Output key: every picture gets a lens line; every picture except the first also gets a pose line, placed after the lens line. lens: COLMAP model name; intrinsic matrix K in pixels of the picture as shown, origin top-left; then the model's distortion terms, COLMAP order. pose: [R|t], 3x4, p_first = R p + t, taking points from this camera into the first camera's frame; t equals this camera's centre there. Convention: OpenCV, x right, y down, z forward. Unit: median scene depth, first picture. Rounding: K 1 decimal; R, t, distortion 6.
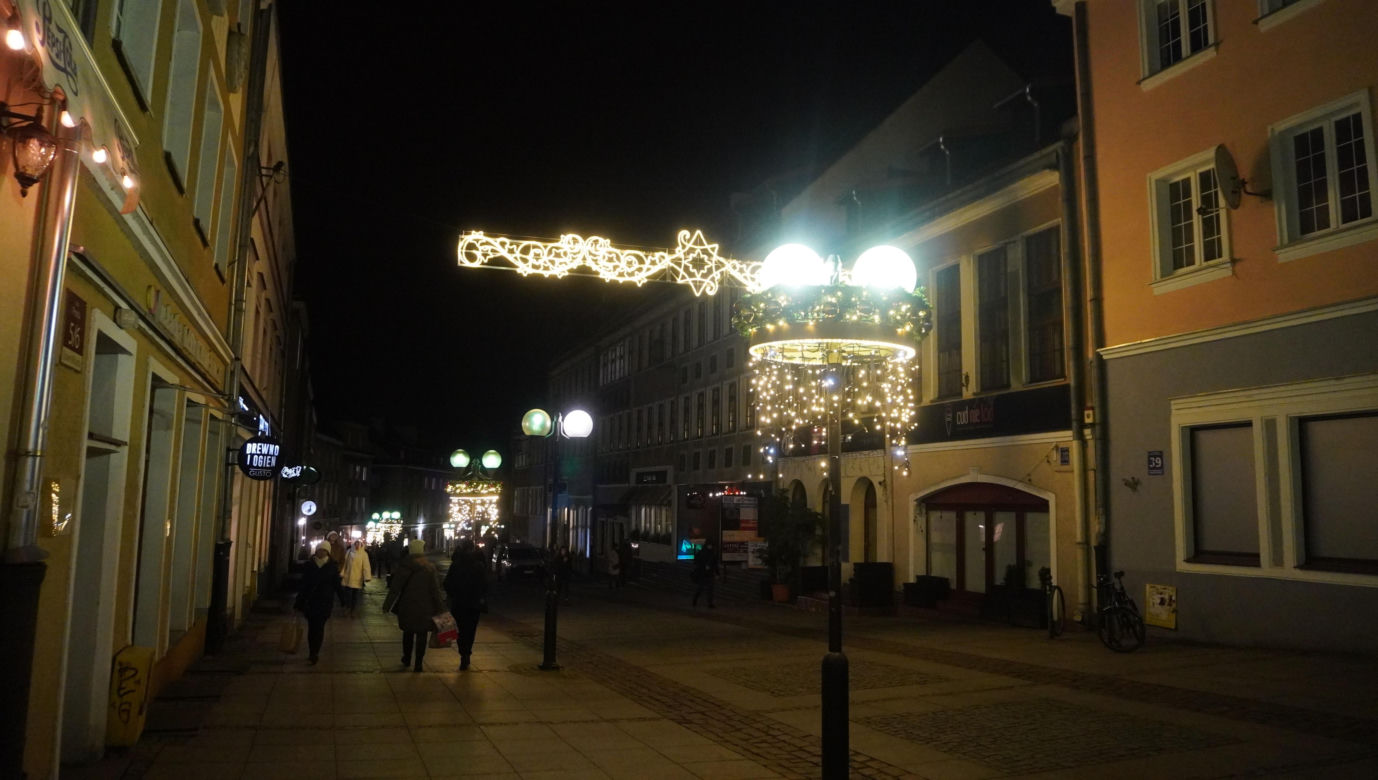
lens RADIAL K [[950.7, 0, 672.4], [0, 950.7, 386.2], [0, 0, 1]] dist [-0.025469, 0.000971]
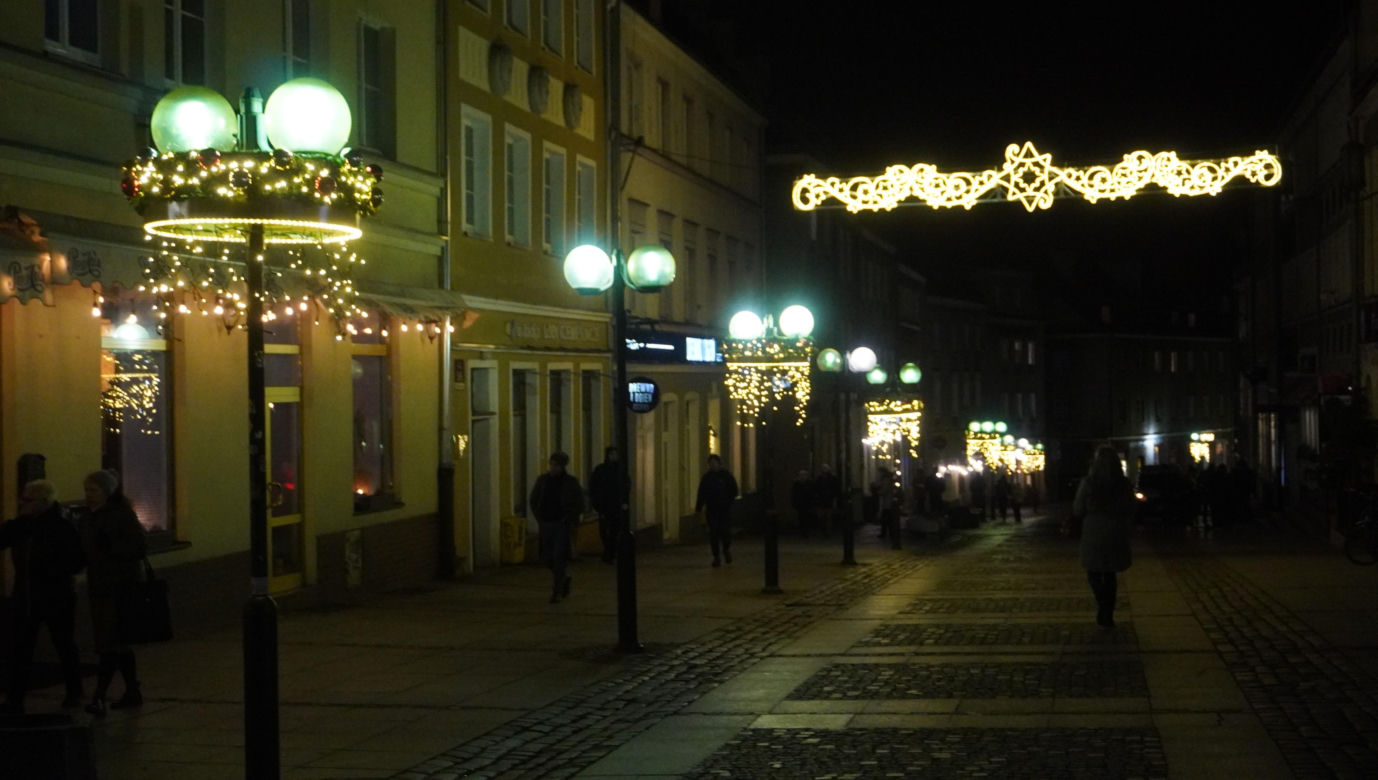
lens RADIAL K [[2022.7, 0, 686.7], [0, 2022.7, 419.8], [0, 0, 1]] dist [0.037226, -0.040767]
pose [[0.850214, -0.020084, -0.526054, 0.835230], [0.093064, 0.989268, 0.112642, -0.153162], [0.518146, -0.144727, 0.842959, -0.993340]]
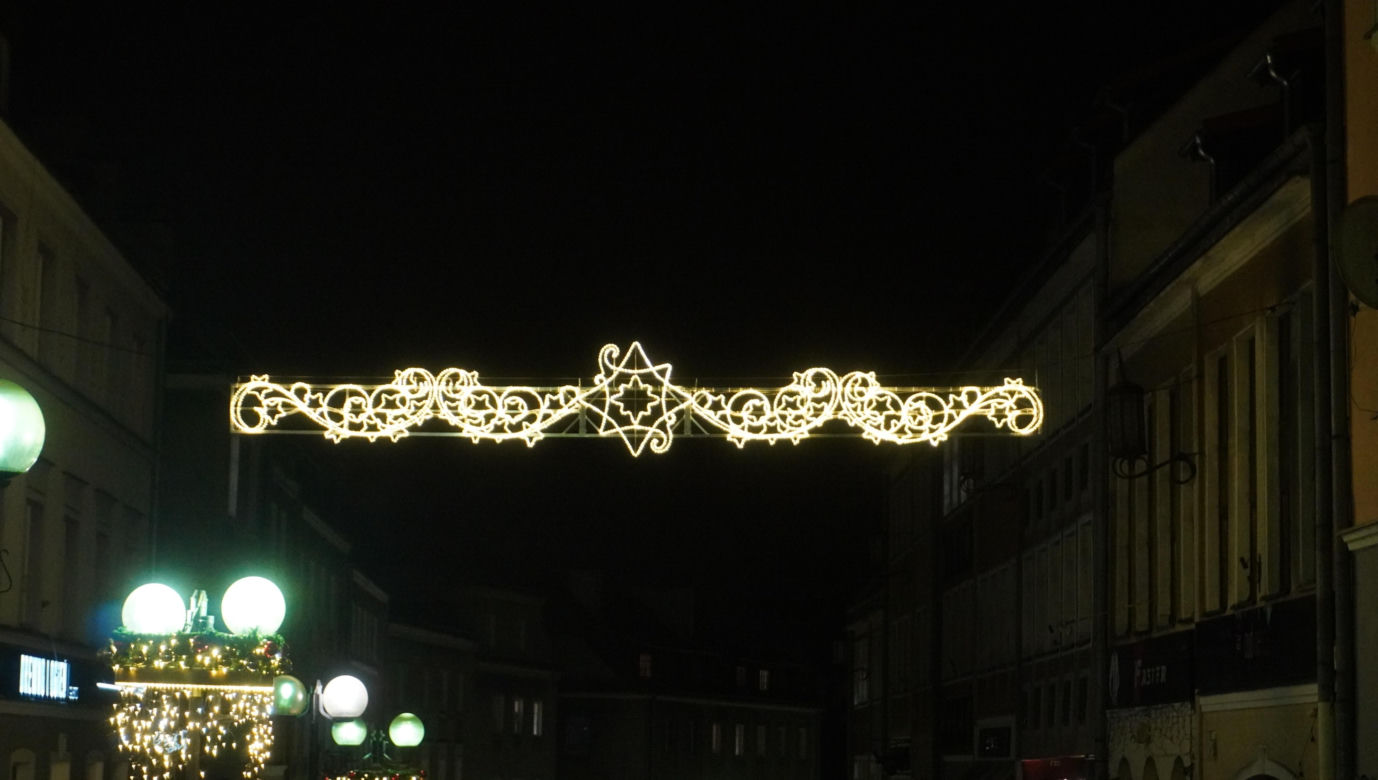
lens RADIAL K [[2912.5, 0, 689.0], [0, 2912.5, 390.0], [0, 0, 1]] dist [0.014418, 0.084234]
pose [[0.949006, -0.040253, -0.312679, 0.625604], [0.036546, 0.999175, -0.017708, -0.104798], [0.313134, 0.005377, 0.949694, -0.687098]]
